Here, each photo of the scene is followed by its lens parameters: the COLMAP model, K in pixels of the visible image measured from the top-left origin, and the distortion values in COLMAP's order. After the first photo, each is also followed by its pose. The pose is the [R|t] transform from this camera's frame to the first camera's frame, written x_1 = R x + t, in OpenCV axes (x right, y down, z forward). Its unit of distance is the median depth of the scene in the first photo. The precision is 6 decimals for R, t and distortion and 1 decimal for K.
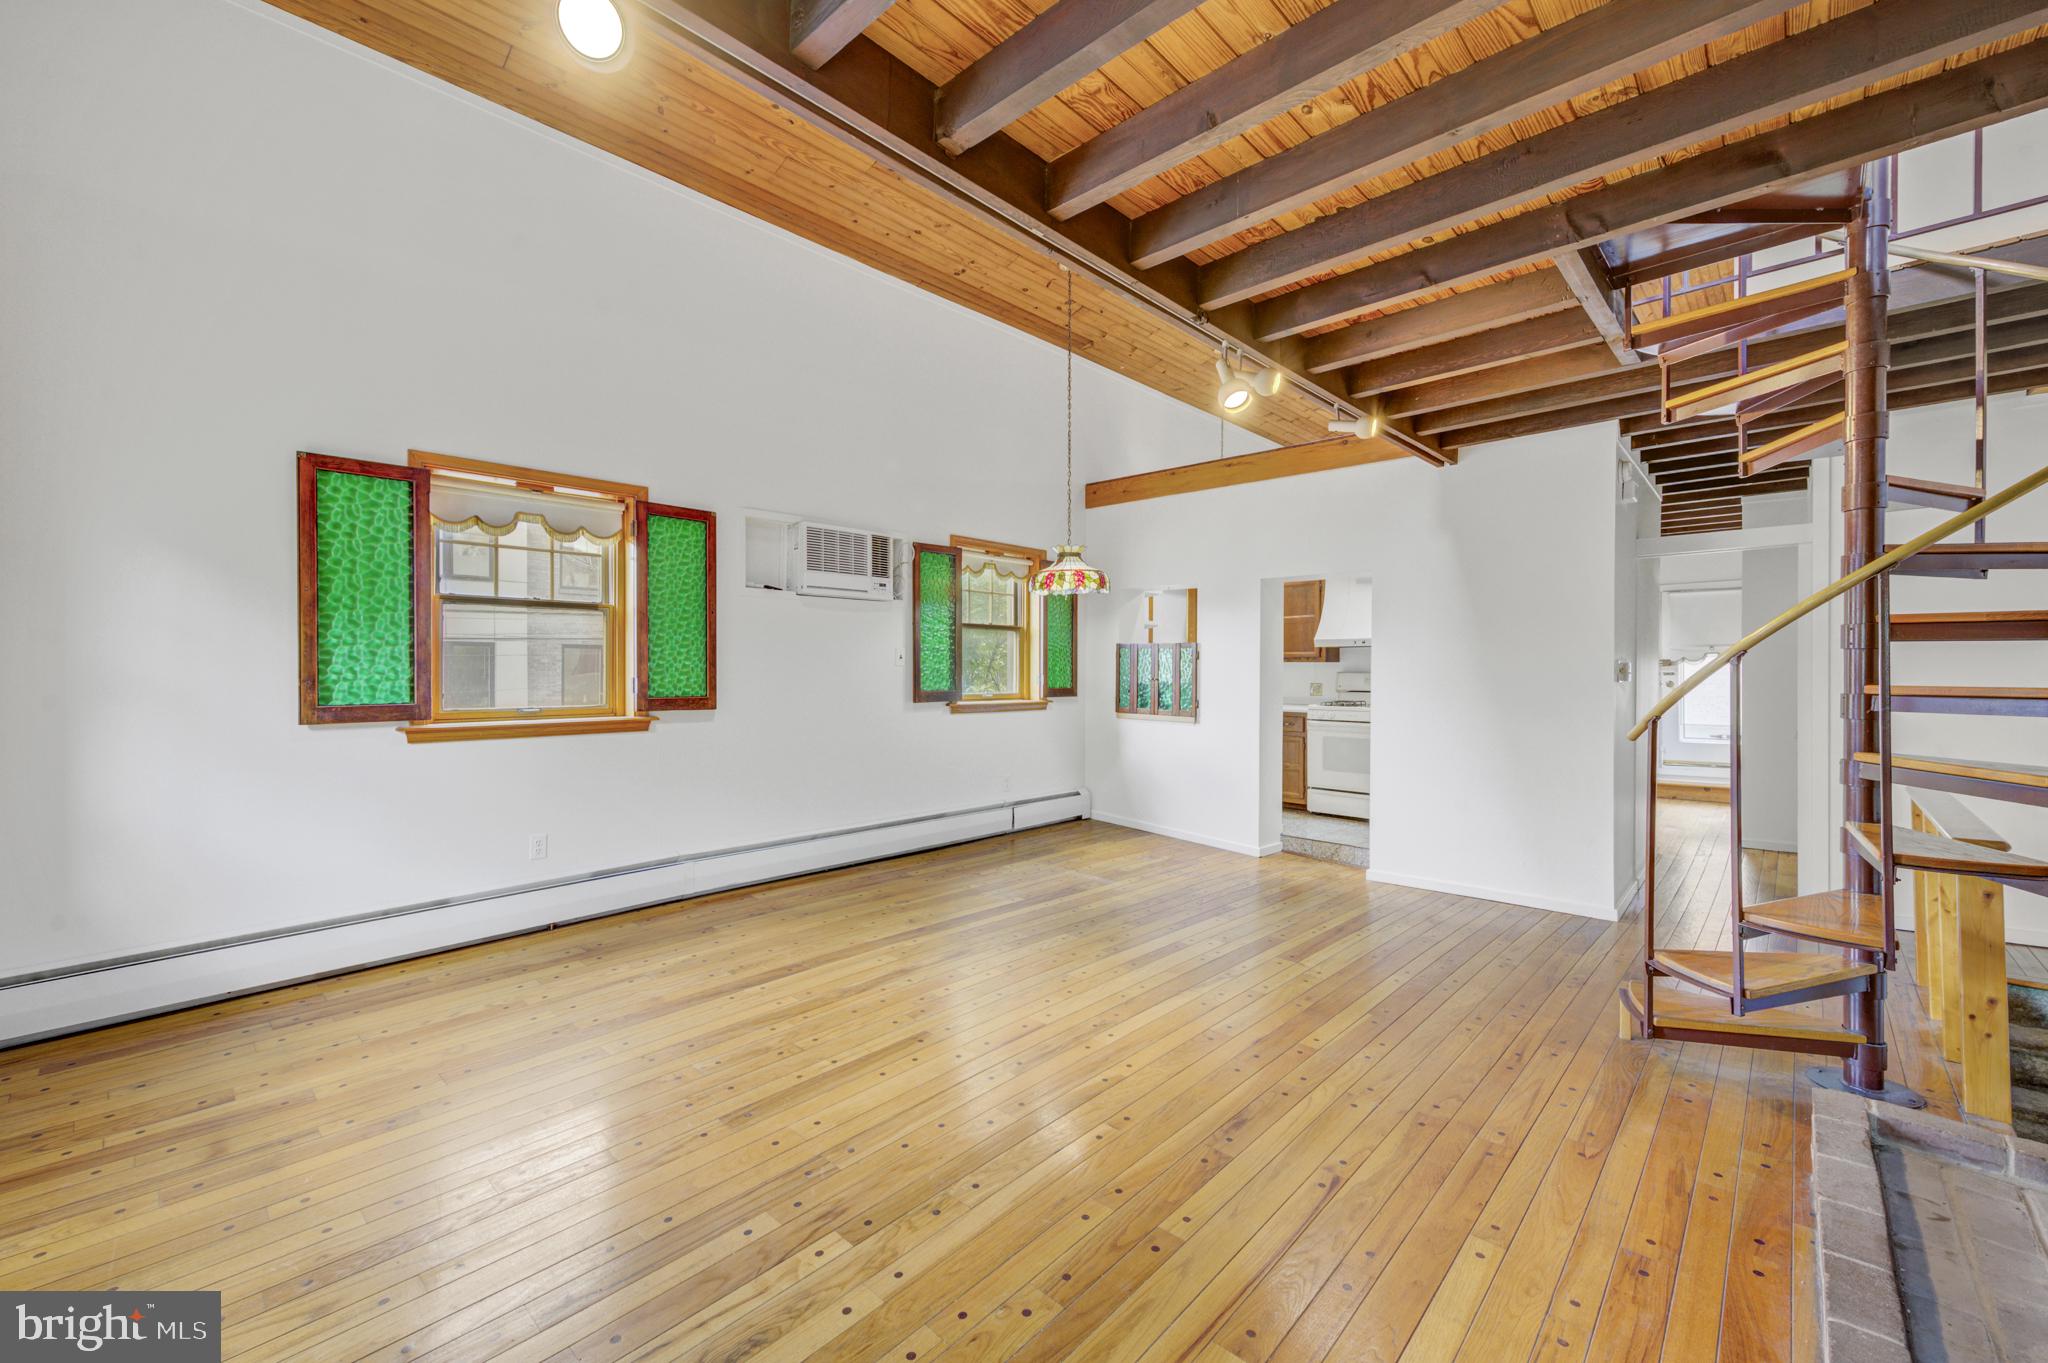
lens RADIAL K [[827.0, 0, 1034.7], [0, 827.0, 678.1], [0, 0, 1]] dist [0.008622, -0.006469]
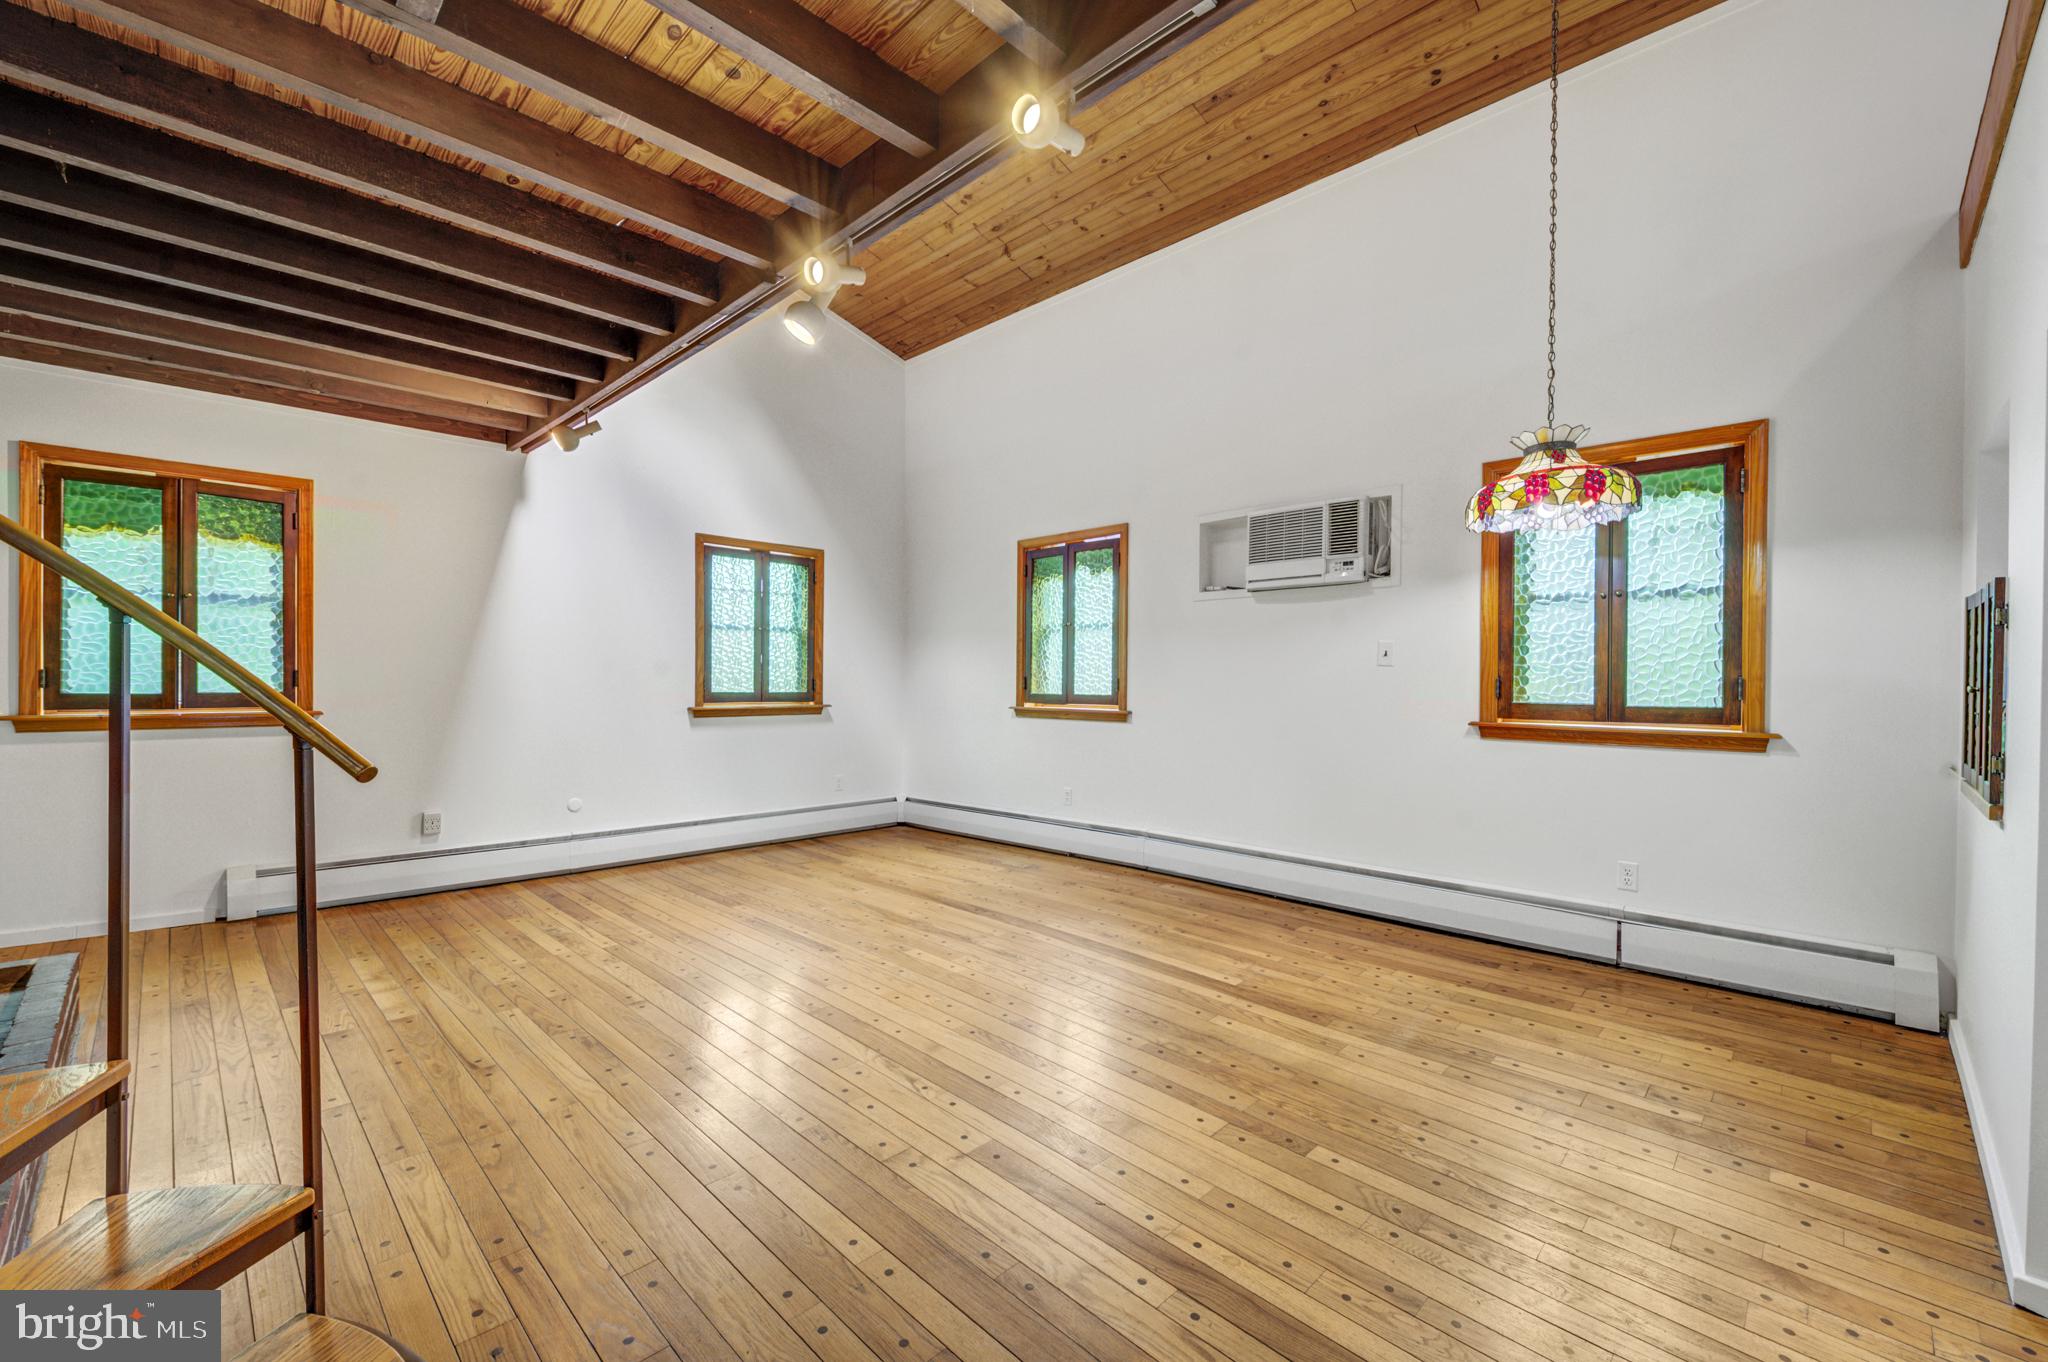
lens RADIAL K [[827.0, 0, 1037.7], [0, 827.0, 694.0], [0, 0, 1]] dist [0.008622, -0.006469]
pose [[-0.025073, 0.013252, -0.999598, 0.859402], [-0.015139, 0.999792, 0.013634, 0.007817], [0.999571, 0.015475, -0.024867, 1.016443]]
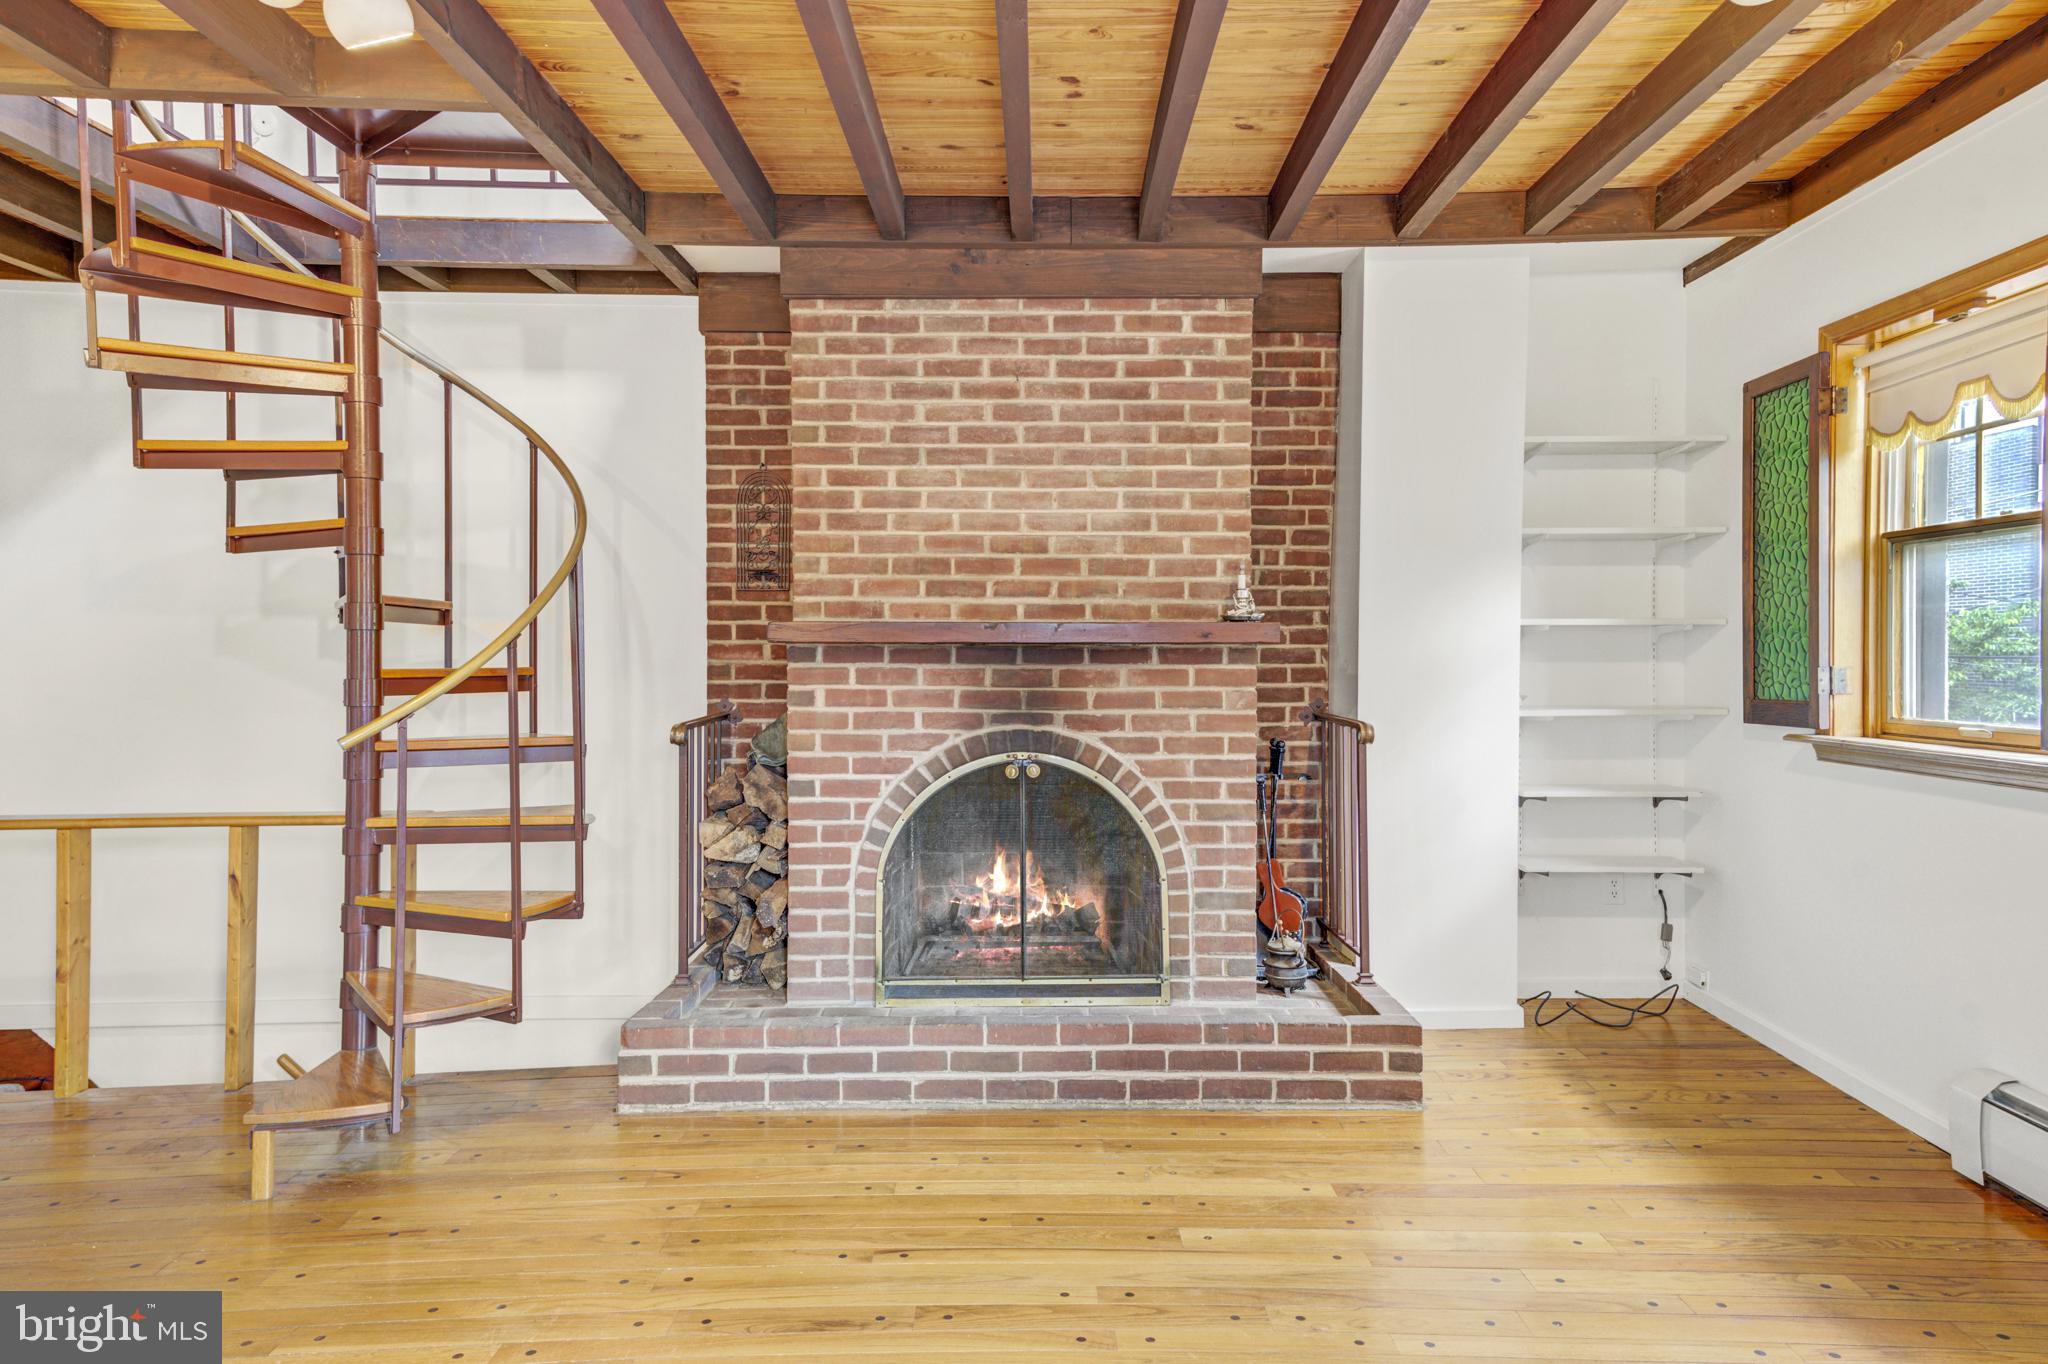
lens RADIAL K [[1362.3, 0, 1041.9], [0, 1362.3, 650.2], [0, 0, 1]] dist [0.076276, 0.002623]
pose [[-0.686890, -0.001740, 0.726759, -0.426480], [0.006185, 0.999947, 0.008240, -0.014407], [-0.726735, 0.010155, -0.686843, 1.009862]]
